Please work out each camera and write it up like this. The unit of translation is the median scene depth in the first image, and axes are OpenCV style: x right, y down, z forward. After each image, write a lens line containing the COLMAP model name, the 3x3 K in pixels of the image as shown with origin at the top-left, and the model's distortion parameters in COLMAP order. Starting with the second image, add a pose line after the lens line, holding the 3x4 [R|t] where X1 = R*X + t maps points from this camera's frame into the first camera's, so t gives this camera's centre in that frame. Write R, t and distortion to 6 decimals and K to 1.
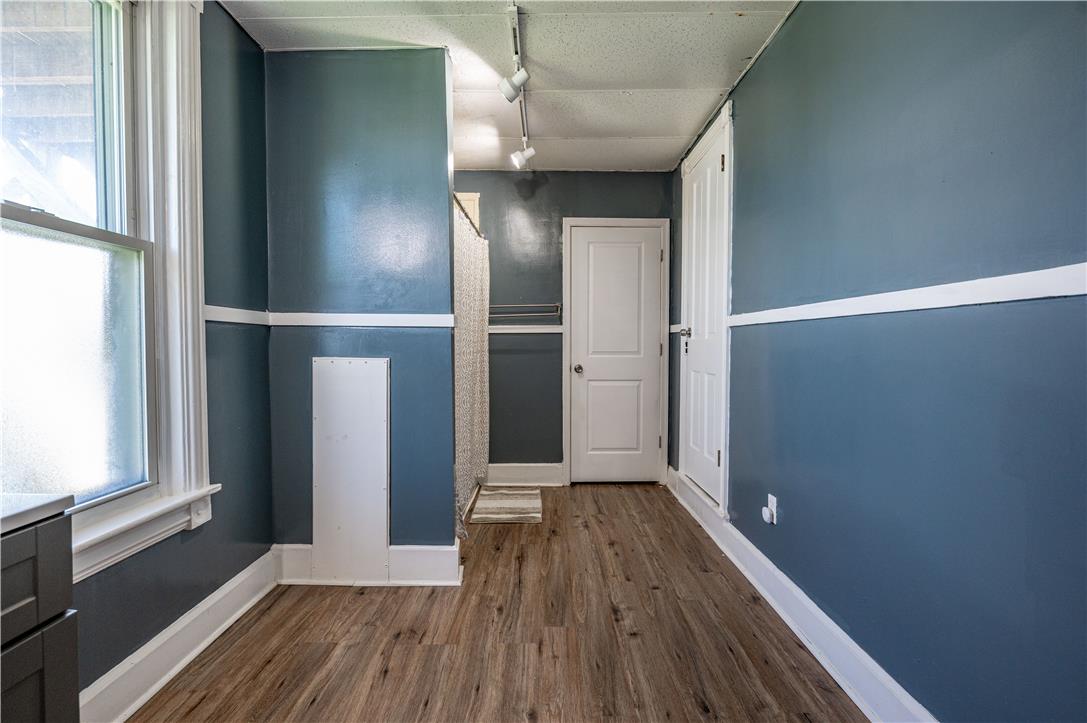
lens RADIAL K [[490.4, 0, 542.3], [0, 490.4, 357.8], [0, 0, 1]] dist [-0.001843, -0.000344]
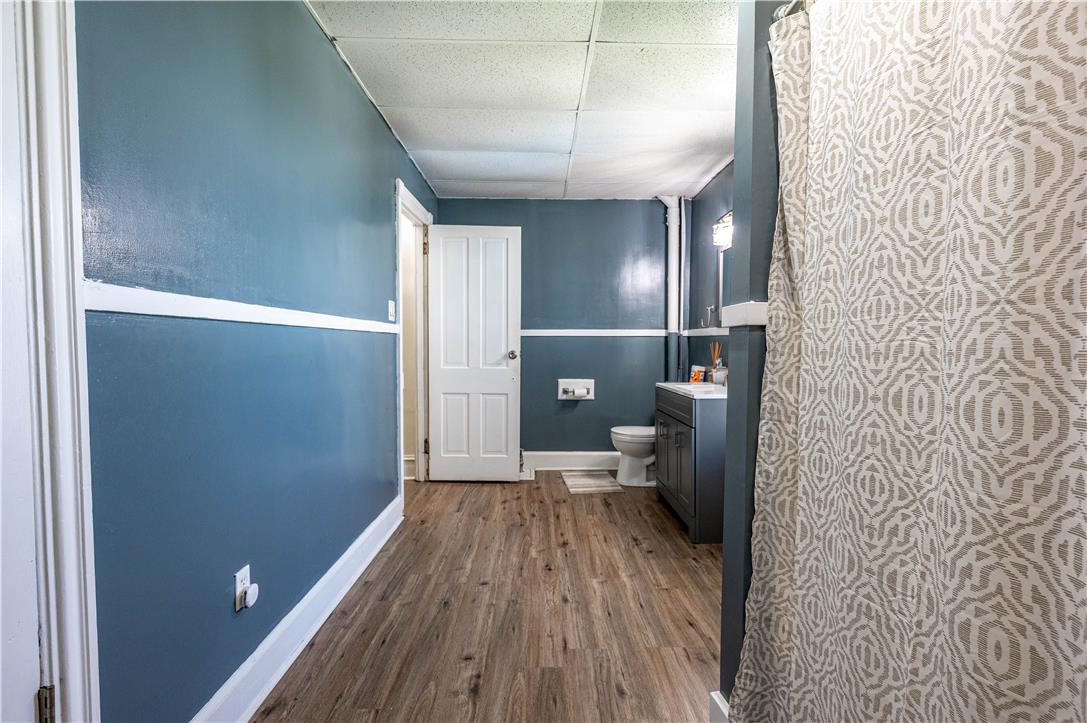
lens RADIAL K [[490.4, 0, 540.6], [0, 490.4, 362.3], [0, 0, 1]] dist [-0.001843, -0.000344]
pose [[-0.999934, -0.006985, -0.009090, 0.060843], [-0.007604, 0.997521, 0.069952, -0.078088], [0.008579, 0.070017, -0.997509, 1.981934]]
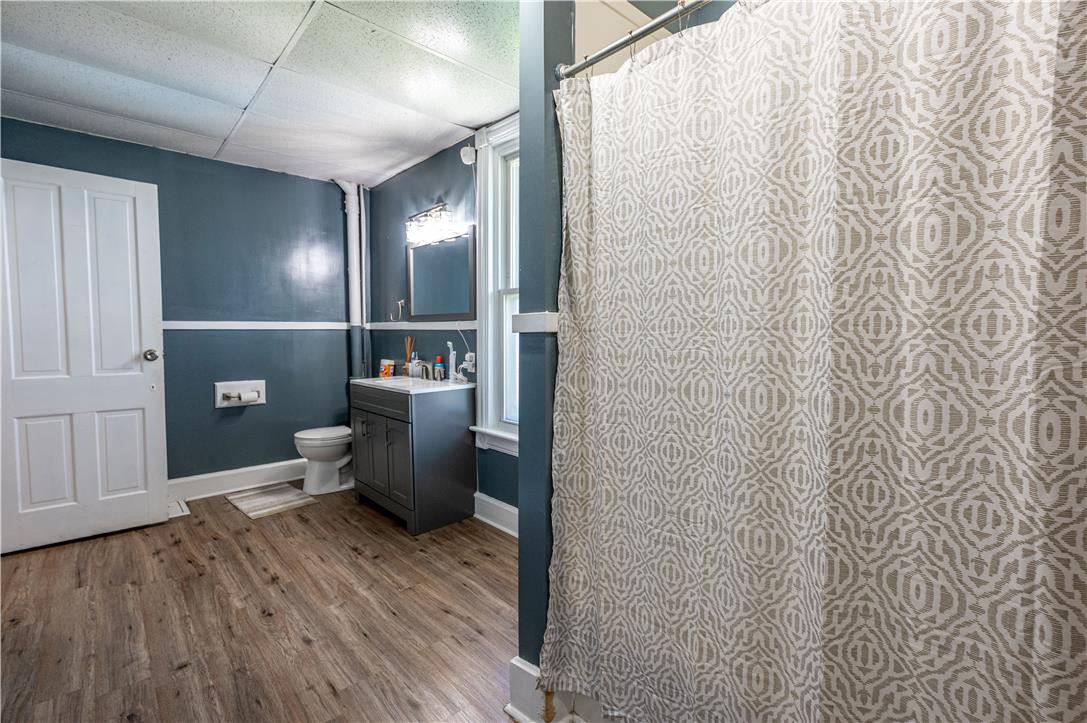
lens RADIAL K [[490.4, 0, 543.7], [0, 490.4, 356.6], [0, 0, 1]] dist [-0.001843, -0.000344]
pose [[-0.734797, 0.030844, -0.677585, 0.304791], [-0.024392, 0.997118, 0.071841, -0.101279], [0.677848, 0.069316, -0.731927, 1.880863]]
